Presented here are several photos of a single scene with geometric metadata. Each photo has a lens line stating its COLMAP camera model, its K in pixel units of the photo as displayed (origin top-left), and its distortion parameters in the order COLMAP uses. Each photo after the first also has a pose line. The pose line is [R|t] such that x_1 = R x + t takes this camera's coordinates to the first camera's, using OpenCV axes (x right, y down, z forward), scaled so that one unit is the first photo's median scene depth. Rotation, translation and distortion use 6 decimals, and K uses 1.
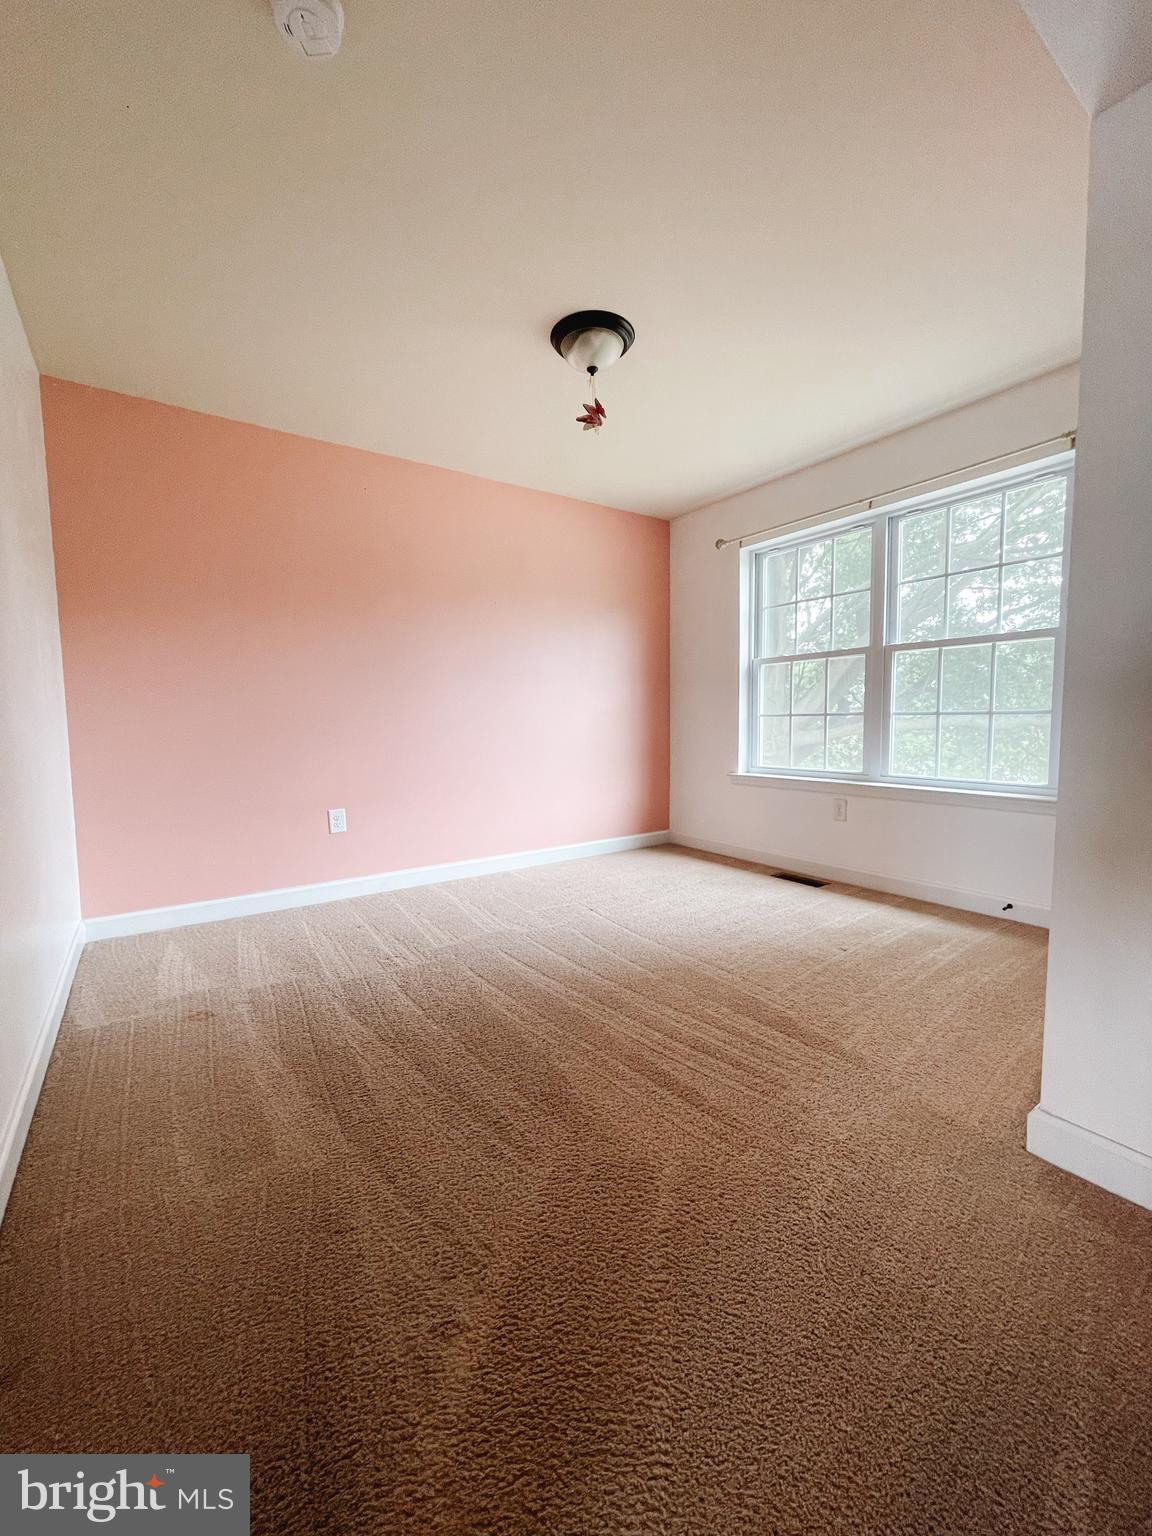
lens RADIAL K [[611.8, 0, 565.3], [0, 611.8, 752.4], [0, 0, 1]] dist [0.000928, -0.000092]
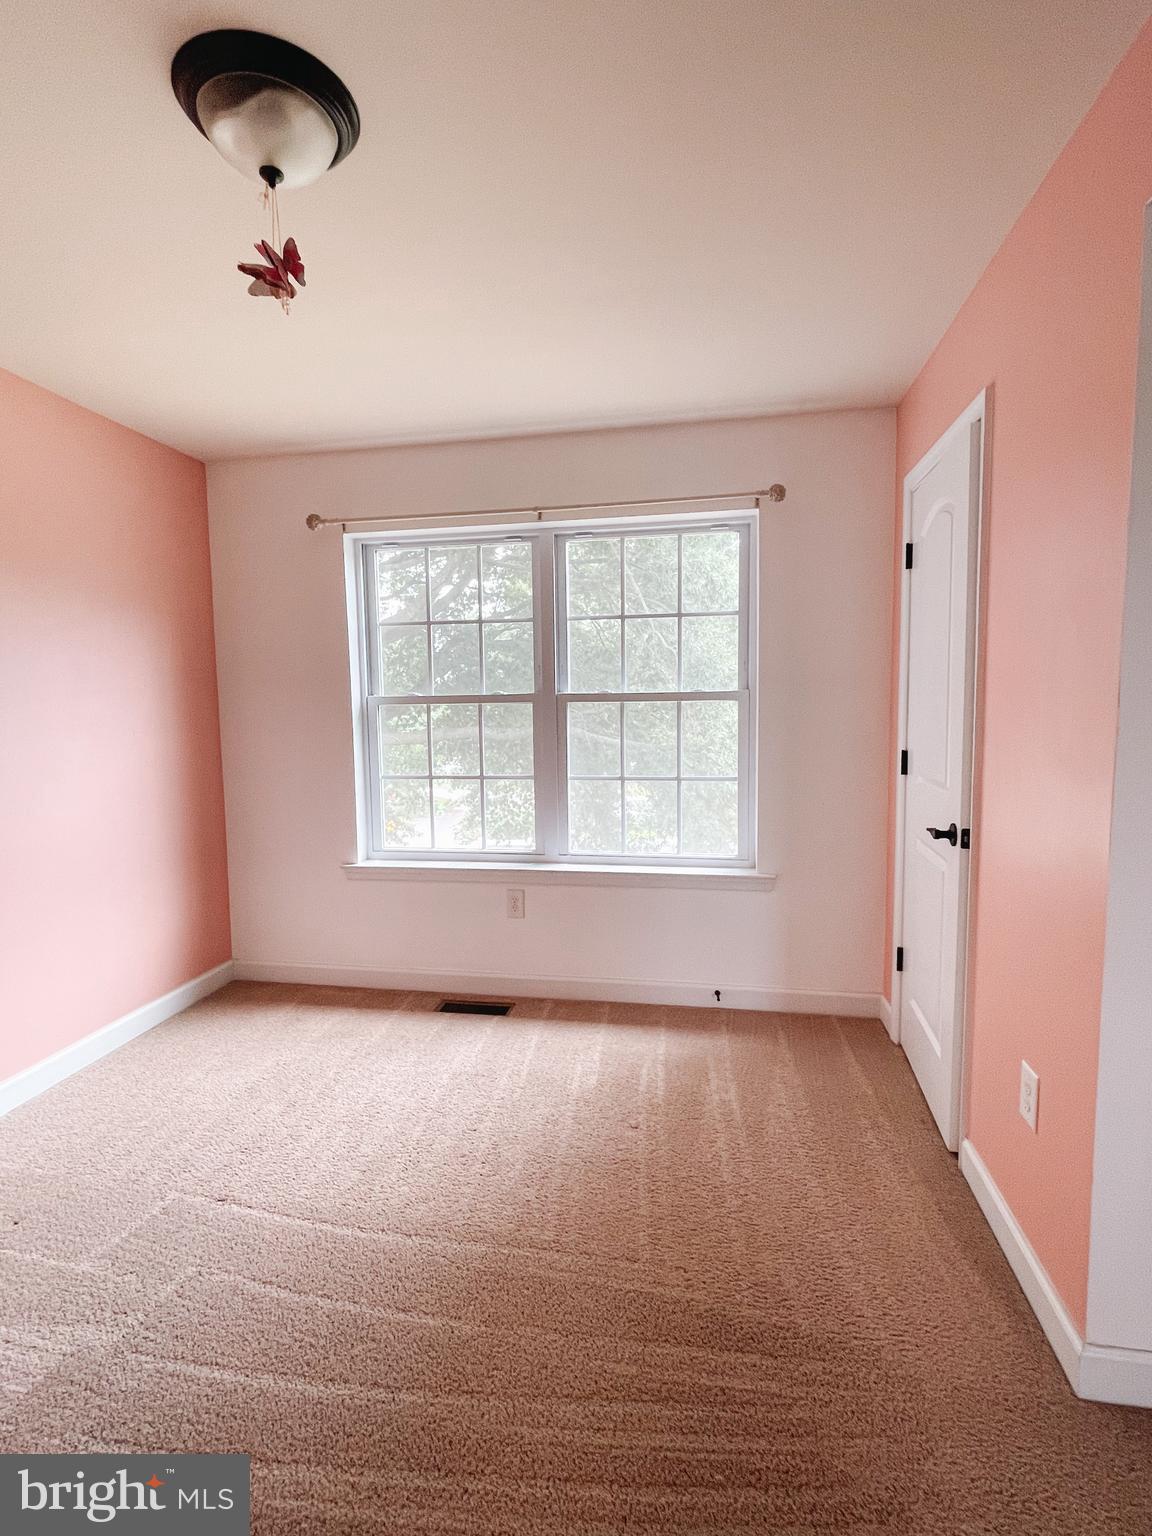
lens RADIAL K [[754.4, 0, 582.5], [0, 754.4, 760.5], [0, 0, 1]] dist [0.000717, -0.001103]
pose [[0.704136, -0.053788, 0.708025, -0.163999], [0.050688, 0.998391, 0.025437, -0.113273], [-0.708253, 0.017977, 0.705729, 0.285589]]
